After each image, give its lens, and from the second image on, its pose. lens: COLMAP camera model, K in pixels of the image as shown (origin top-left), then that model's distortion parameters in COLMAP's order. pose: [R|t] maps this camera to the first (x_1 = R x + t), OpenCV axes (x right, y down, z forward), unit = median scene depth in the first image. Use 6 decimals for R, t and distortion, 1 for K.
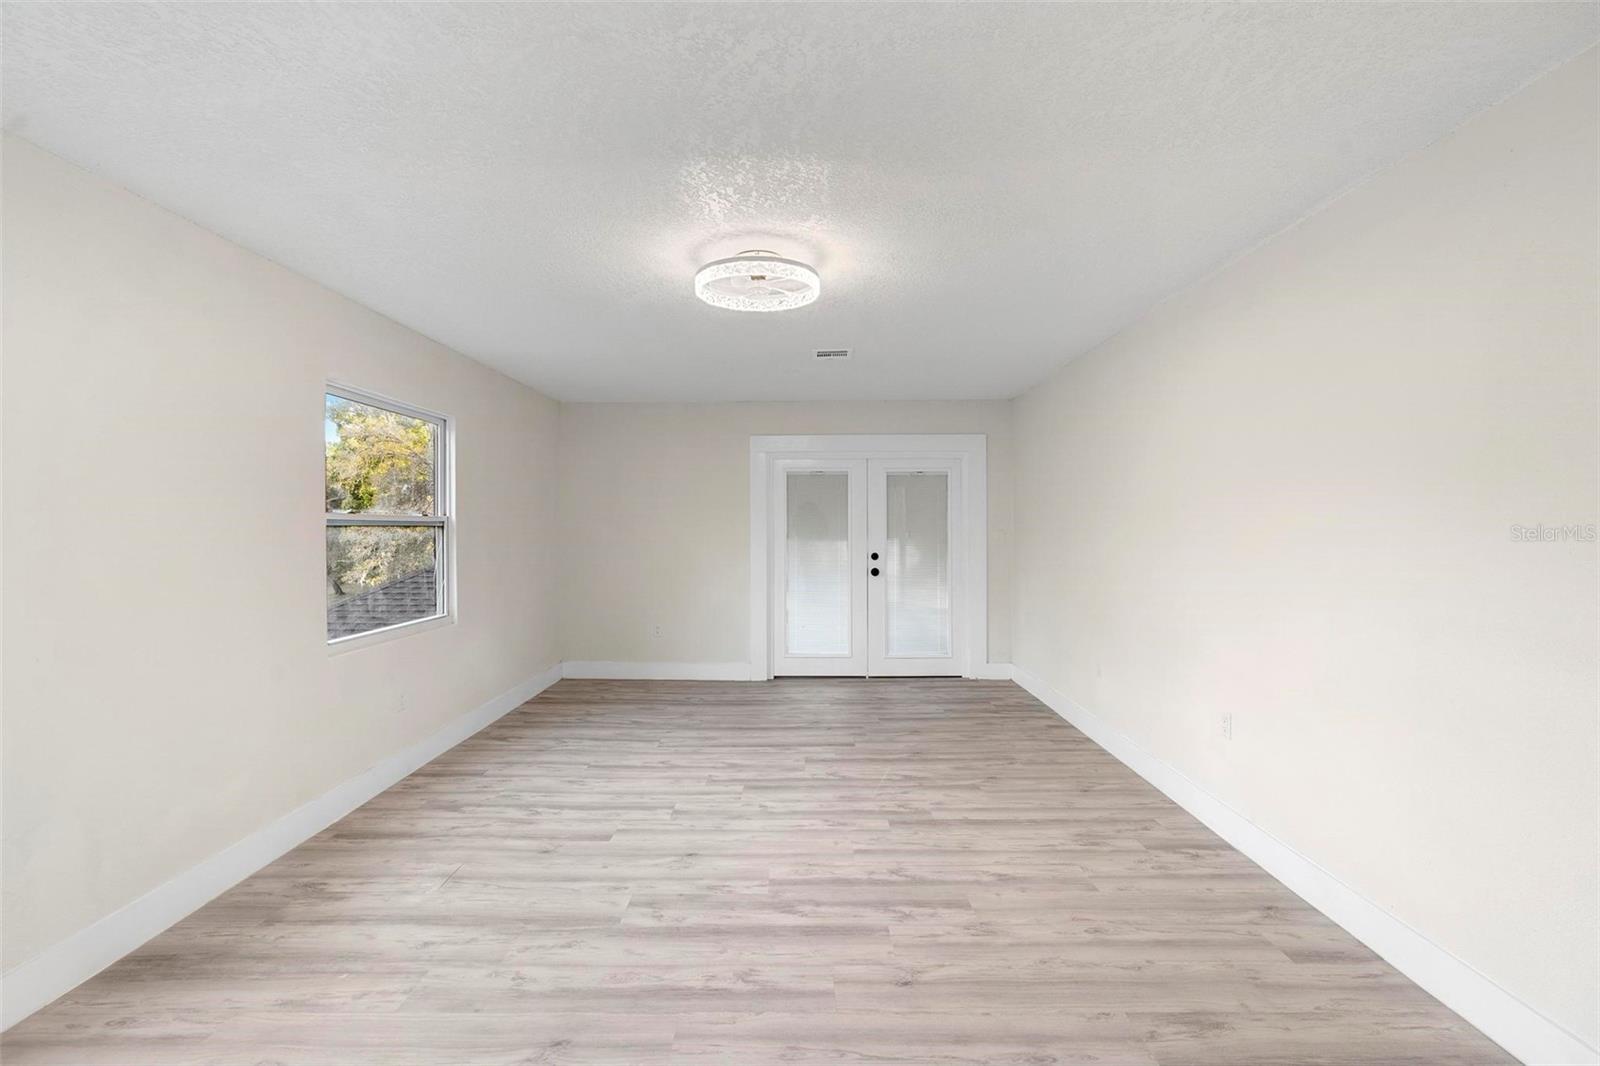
lens RADIAL K [[726.9, 0, 797.5], [0, 726.9, 534.5], [0, 0, 1]] dist [-0.003394, 0.000194]
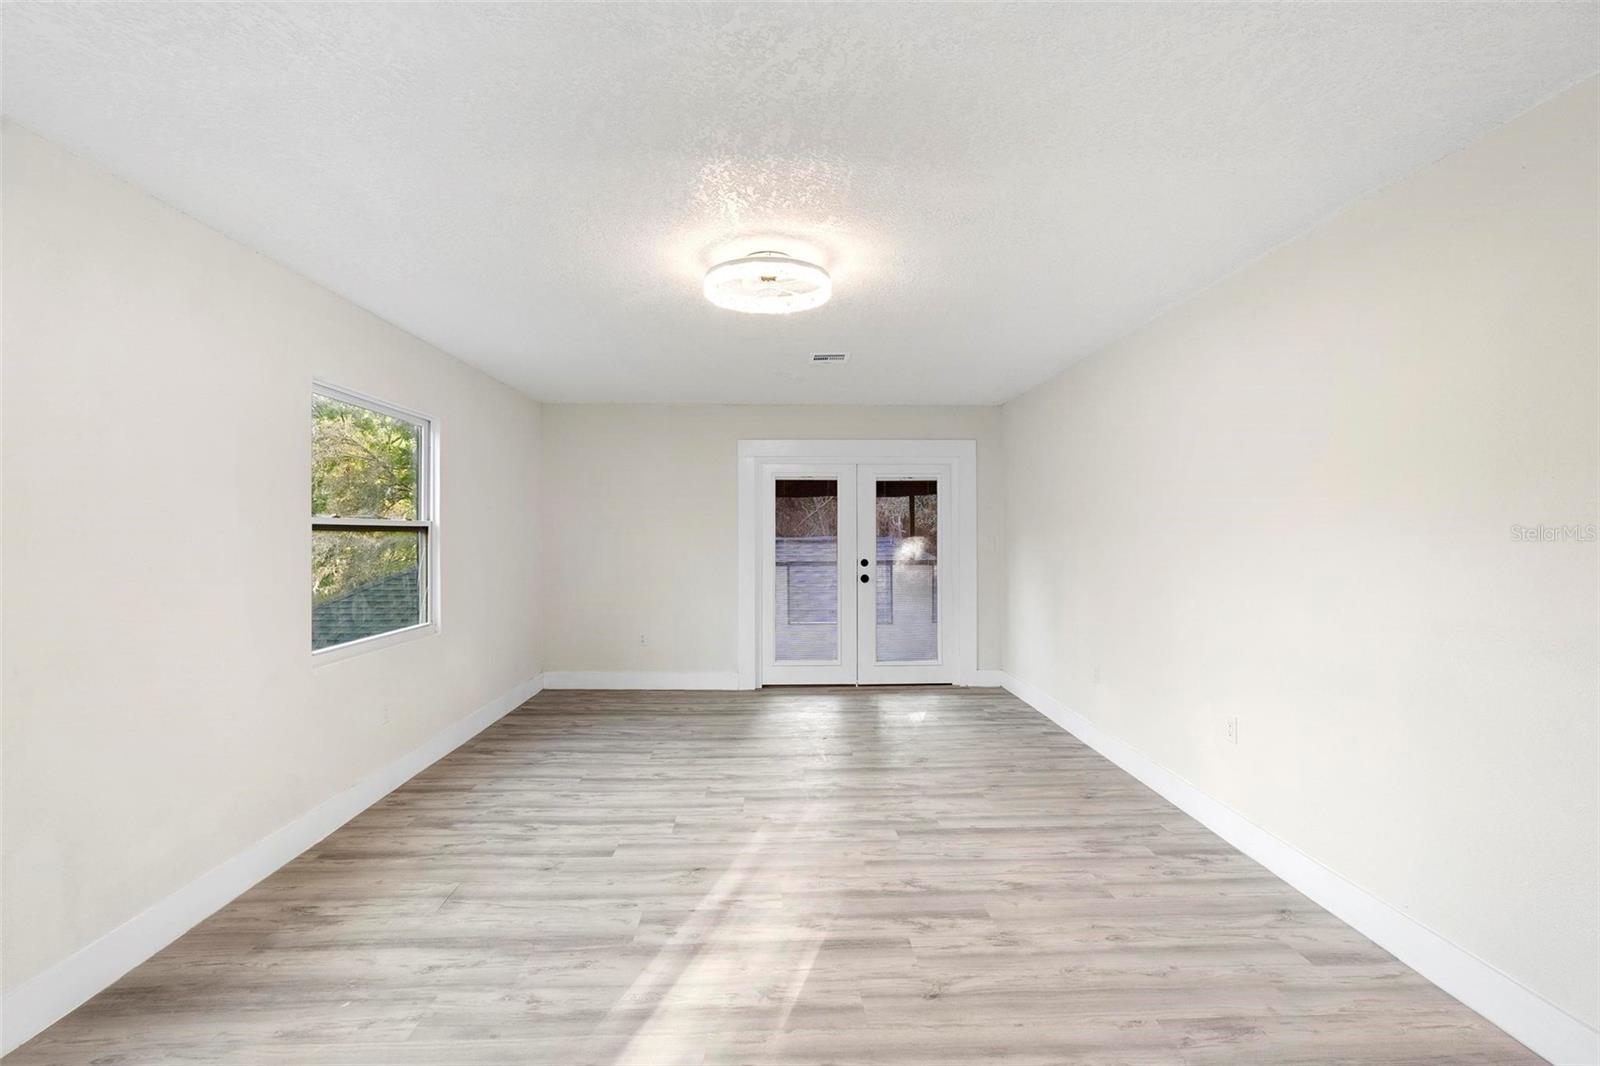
lens RADIAL K [[738.6, 0, 800.0], [0, 738.6, 533.0], [0, 0, 1]] dist [-0.004180, 0.000984]
pose [[0.999030, 0.000952, 0.044024, -0.058558], [-0.000477, 0.999942, -0.010802, 0.001628], [-0.044032, 0.010771, 0.998972, 0.002673]]
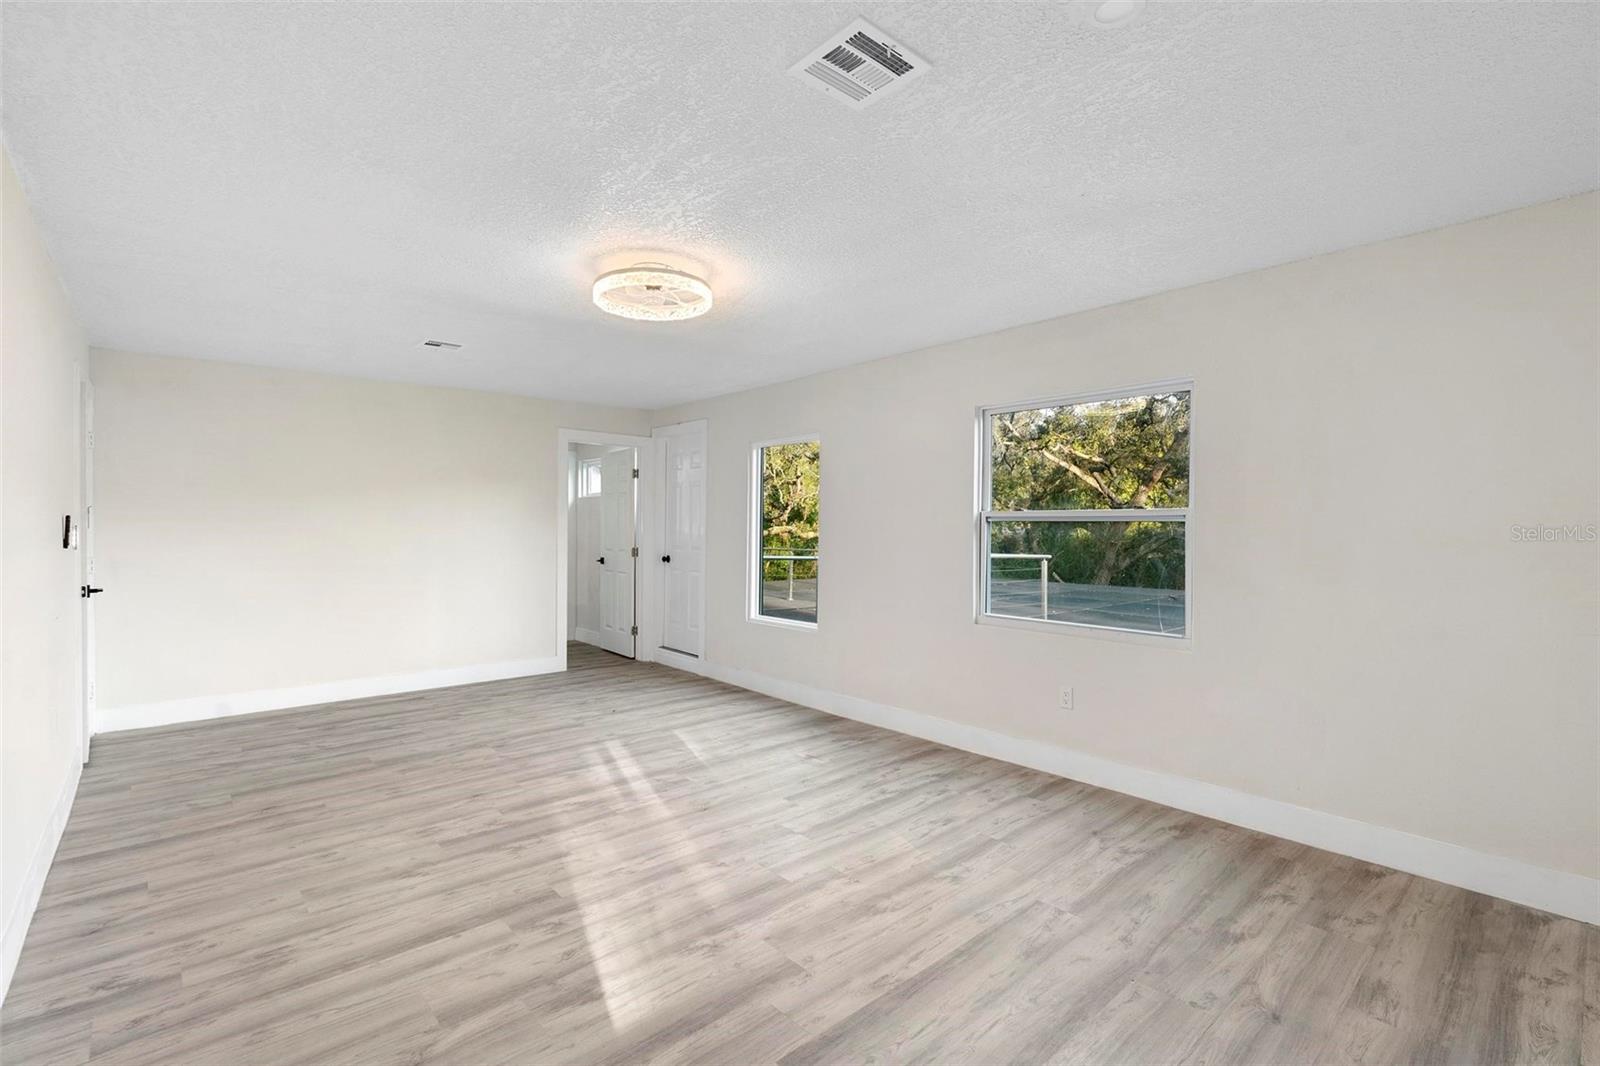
lens RADIAL K [[738.6, 0, 800.0], [0, 738.6, 533.0], [0, 0, 1]] dist [-0.004180, 0.000984]
pose [[-0.748242, 0.004812, -0.663409, 0.543896], [-0.008751, 0.999815, 0.017122, -0.016746], [0.663368, 0.018617, -0.748061, 2.091466]]
